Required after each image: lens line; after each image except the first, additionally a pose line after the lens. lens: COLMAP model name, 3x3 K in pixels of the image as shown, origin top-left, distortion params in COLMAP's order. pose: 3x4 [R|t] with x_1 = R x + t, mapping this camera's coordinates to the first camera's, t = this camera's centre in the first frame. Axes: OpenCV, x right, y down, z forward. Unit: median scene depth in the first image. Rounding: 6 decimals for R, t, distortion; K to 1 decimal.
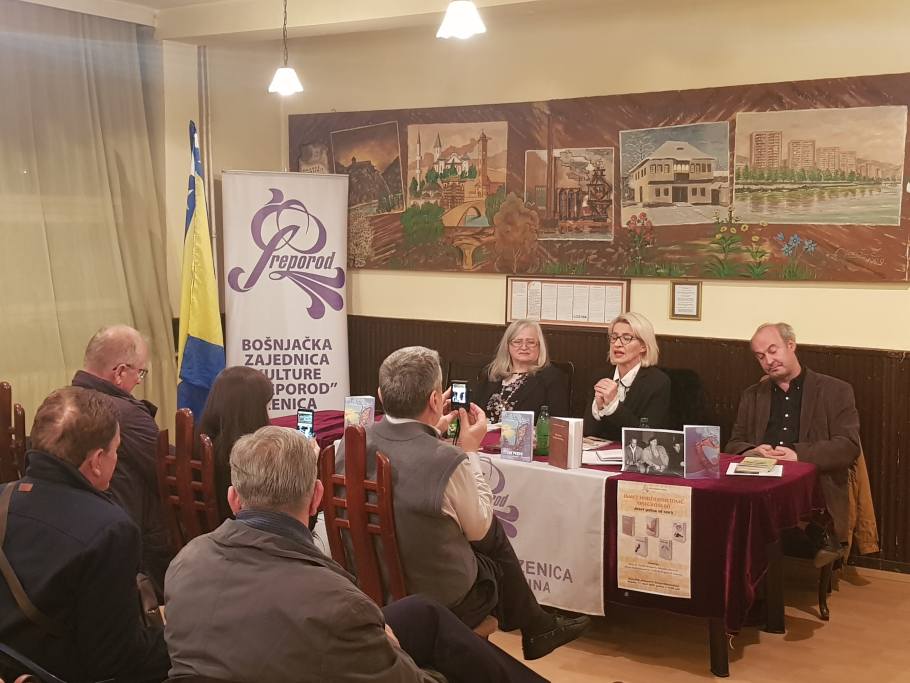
lens RADIAL K [[965.3, 0, 455.0], [0, 965.3, 341.5], [0, 0, 1]] dist [0.114206, -0.211945]
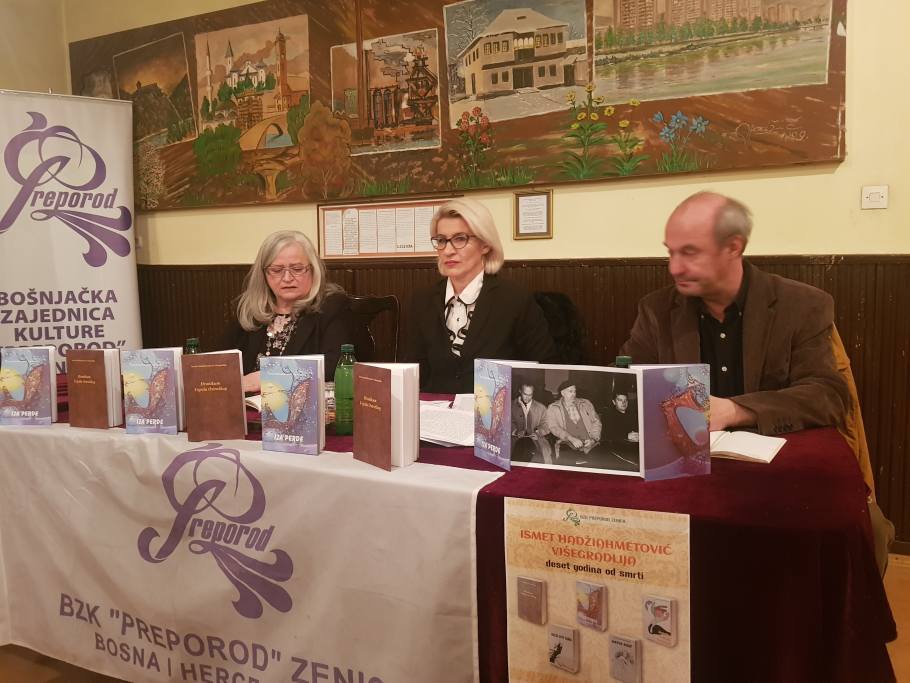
lens RADIAL K [[874.0, 0, 442.6], [0, 874.0, 346.5], [0, 0, 1]] dist [0.099752, -0.191580]
pose [[0.984768, -0.044994, 0.167952, 0.029857], [0.036319, 0.997860, 0.054374, 0.020247], [-0.170039, -0.047446, 0.984295, 0.238930]]
